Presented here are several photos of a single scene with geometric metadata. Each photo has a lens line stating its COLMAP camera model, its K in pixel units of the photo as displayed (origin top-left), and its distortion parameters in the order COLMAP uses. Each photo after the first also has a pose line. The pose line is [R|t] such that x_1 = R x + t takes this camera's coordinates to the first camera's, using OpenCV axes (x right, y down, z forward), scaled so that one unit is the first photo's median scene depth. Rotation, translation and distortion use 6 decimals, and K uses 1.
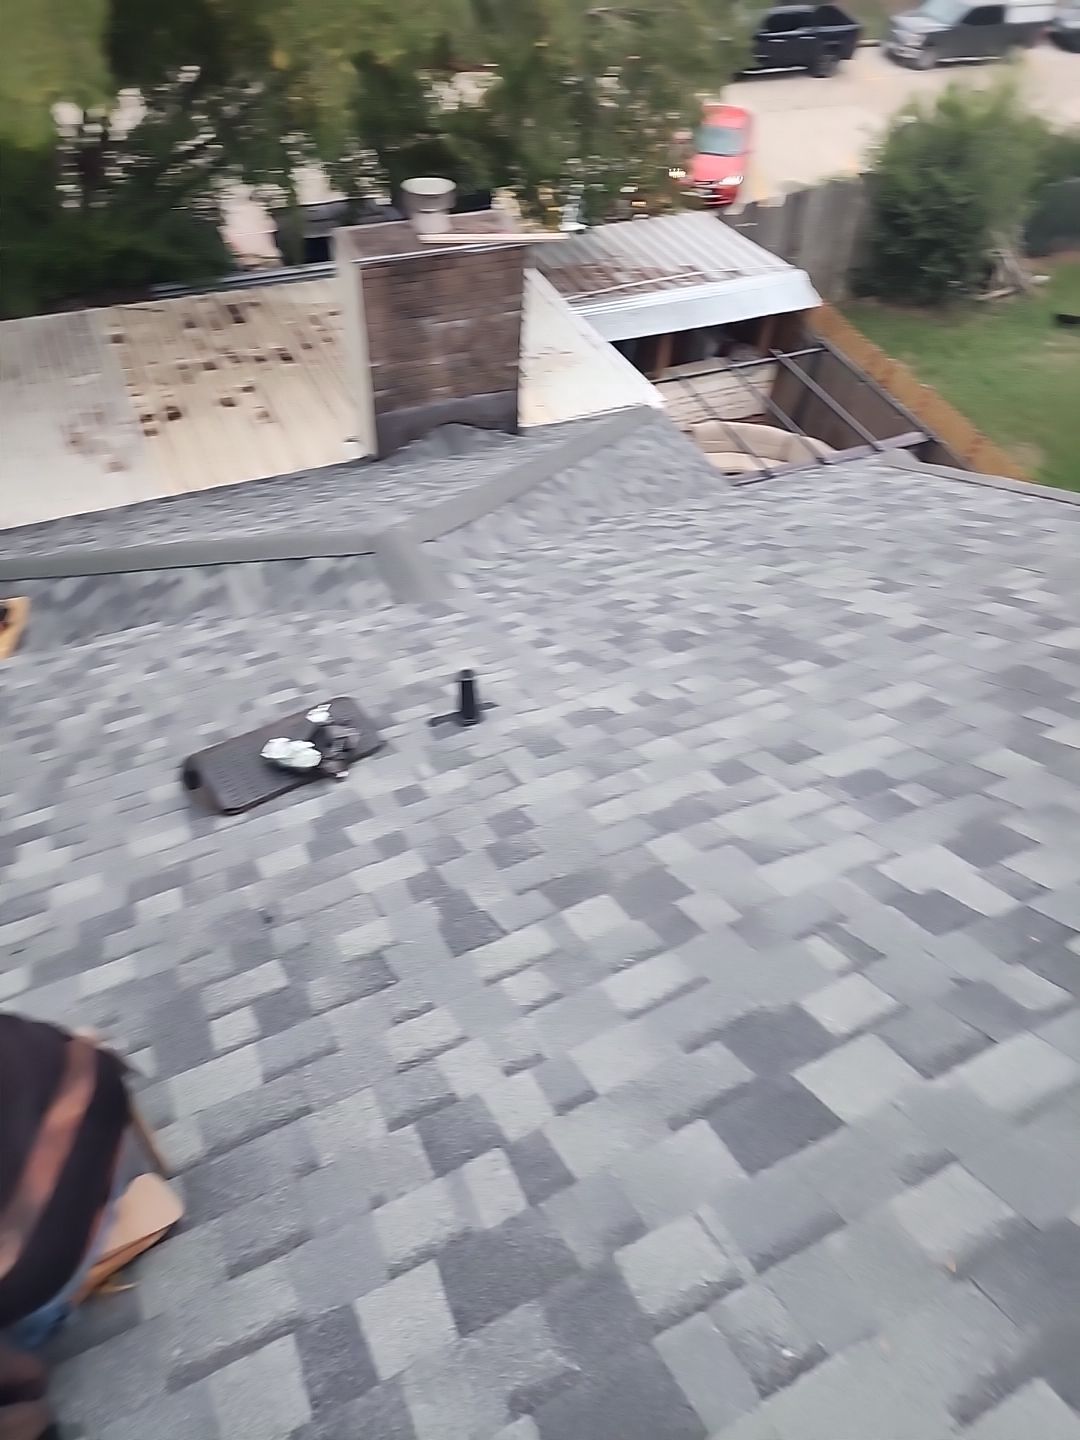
lens RADIAL K [[957.9, 0, 566.2], [0, 957.9, 687.8], [0, 0, 1]] dist [0.135346, -0.156423]
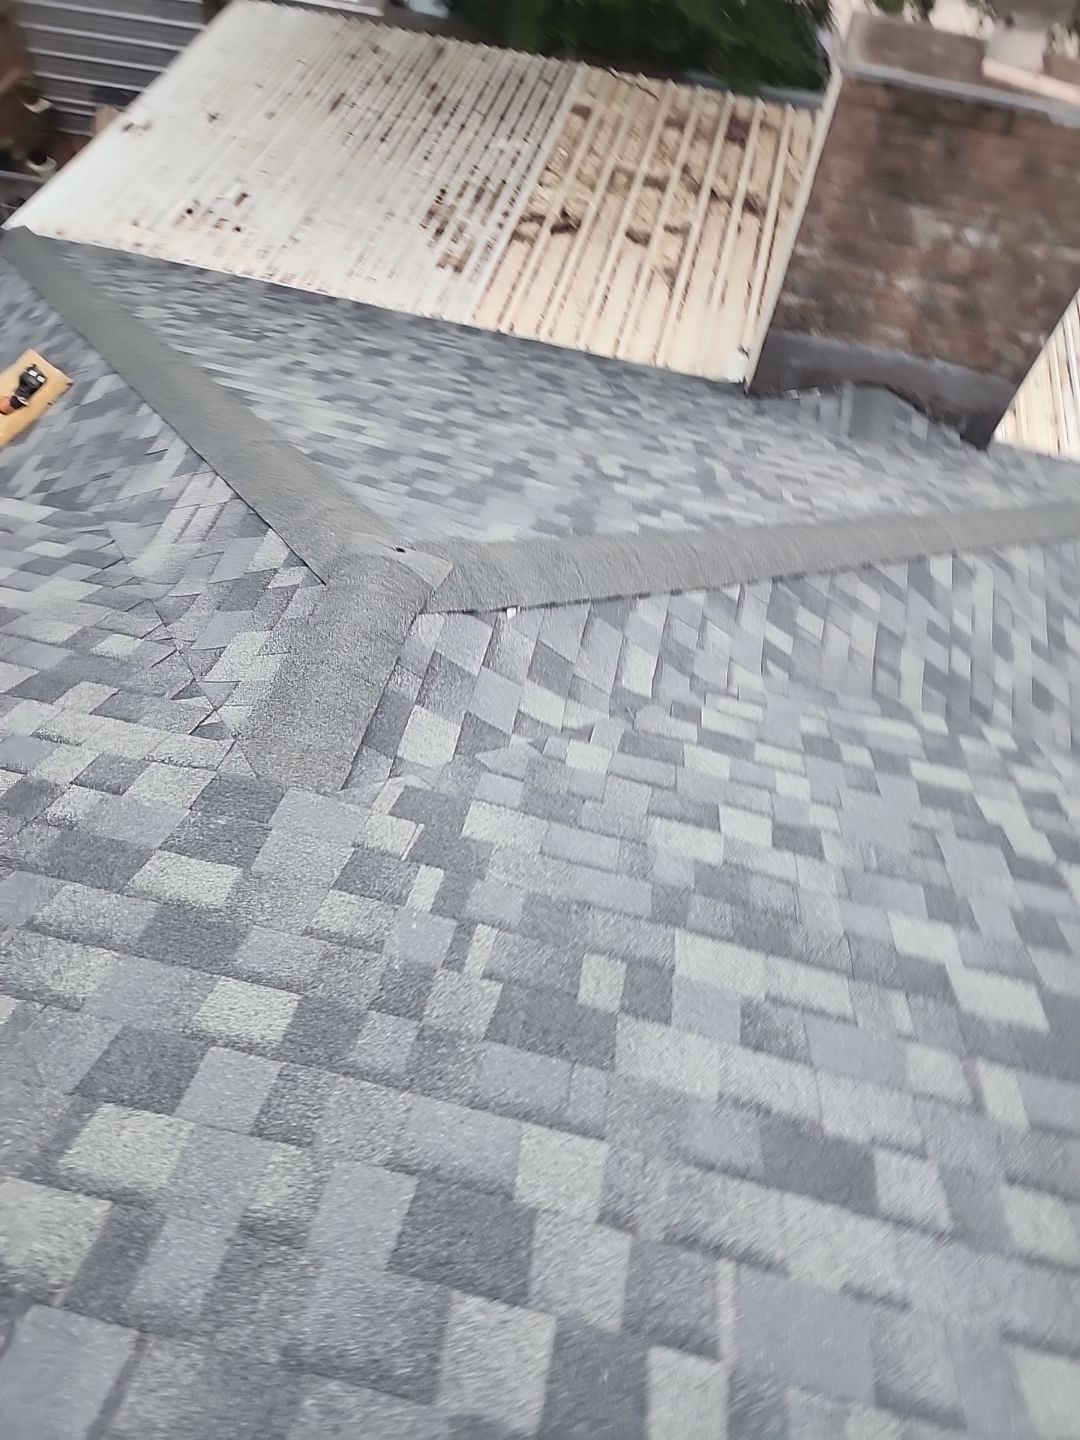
lens RADIAL K [[987.5, 0, 547.4], [0, 987.5, 723.4], [0, 0, 1]] dist [0.082216, -0.064199]
pose [[0.787228, 0.523285, -0.326258, 0.039437], [-0.478205, 0.852080, 0.212790, -0.130077], [0.389347, -0.011496, 0.921019, 0.333276]]
